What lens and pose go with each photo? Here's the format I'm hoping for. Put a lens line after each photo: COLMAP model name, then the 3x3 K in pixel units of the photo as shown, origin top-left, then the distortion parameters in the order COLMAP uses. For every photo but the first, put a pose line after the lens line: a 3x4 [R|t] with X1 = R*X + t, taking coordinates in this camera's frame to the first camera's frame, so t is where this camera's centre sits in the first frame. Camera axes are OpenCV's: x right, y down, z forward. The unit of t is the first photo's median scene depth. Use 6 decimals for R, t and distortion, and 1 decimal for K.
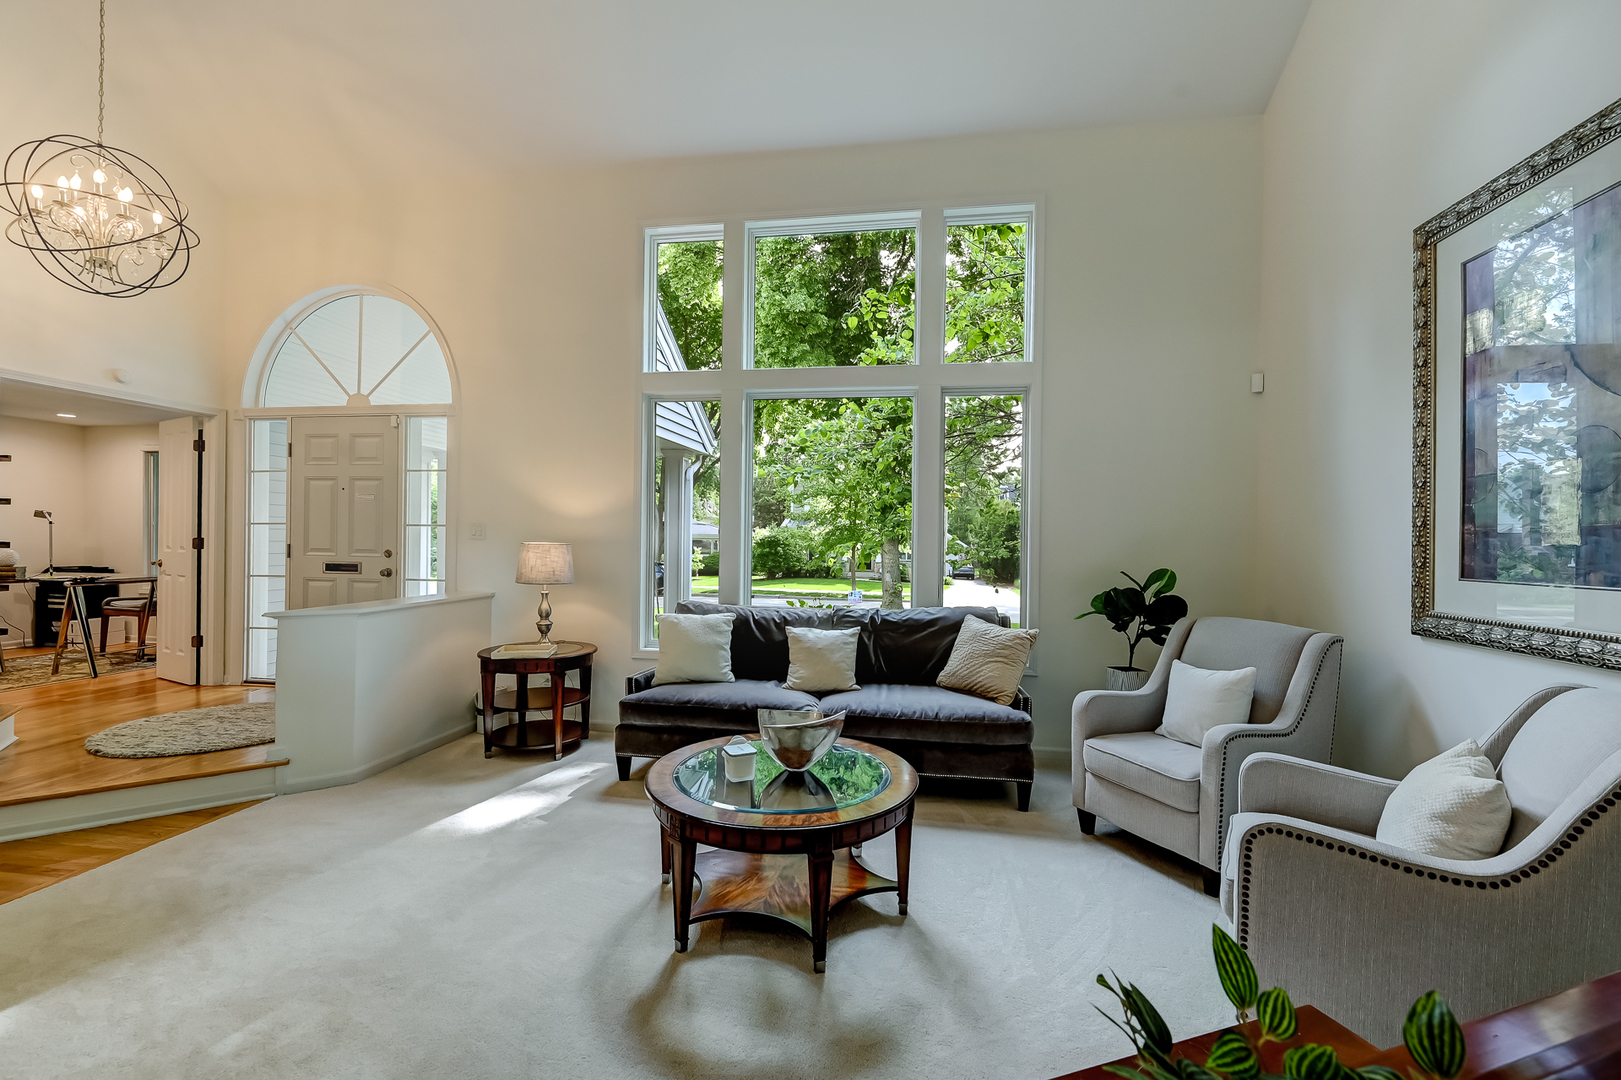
lens RADIAL K [[667.7, 0, 810.5], [0, 667.7, 540.0], [0, 0, 1]] dist [0.001212, 0.000276]
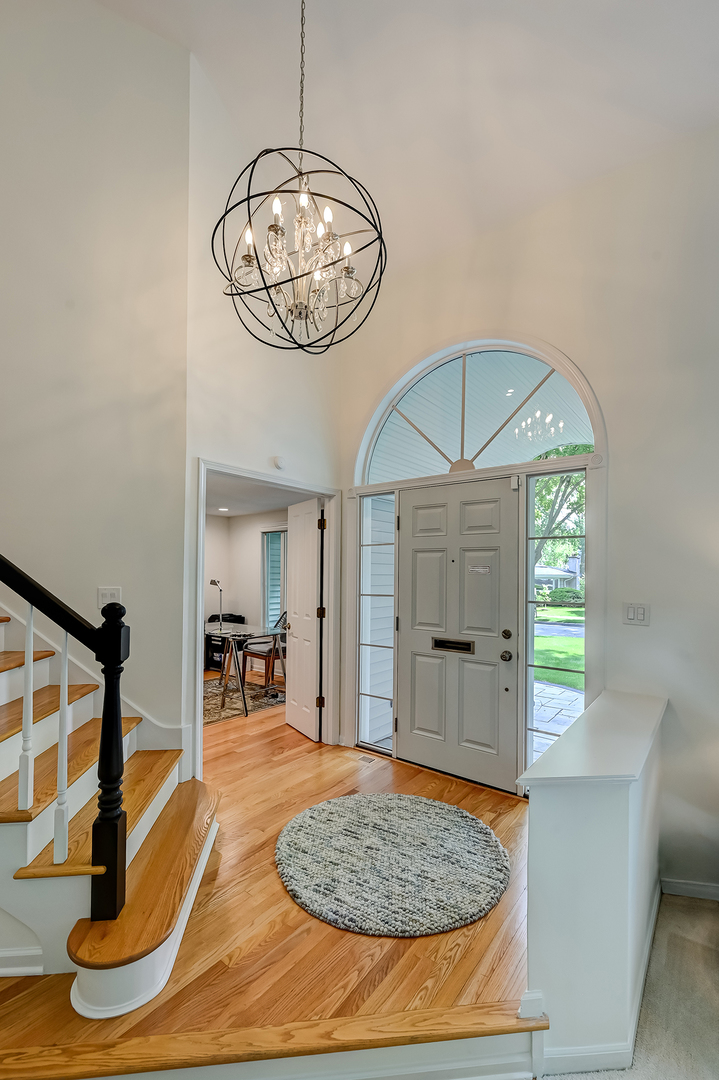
lens RADIAL K [[446.7, 0, 365.3], [0, 446.7, 563.1], [0, 0, 1]] dist [-0.002219, -0.000430]
pose [[0.884301, -0.016307, -0.466632, -0.510587], [0.003030, 0.999569, -0.029190, -0.055157], [0.466907, 0.024399, 0.883970, 0.384532]]
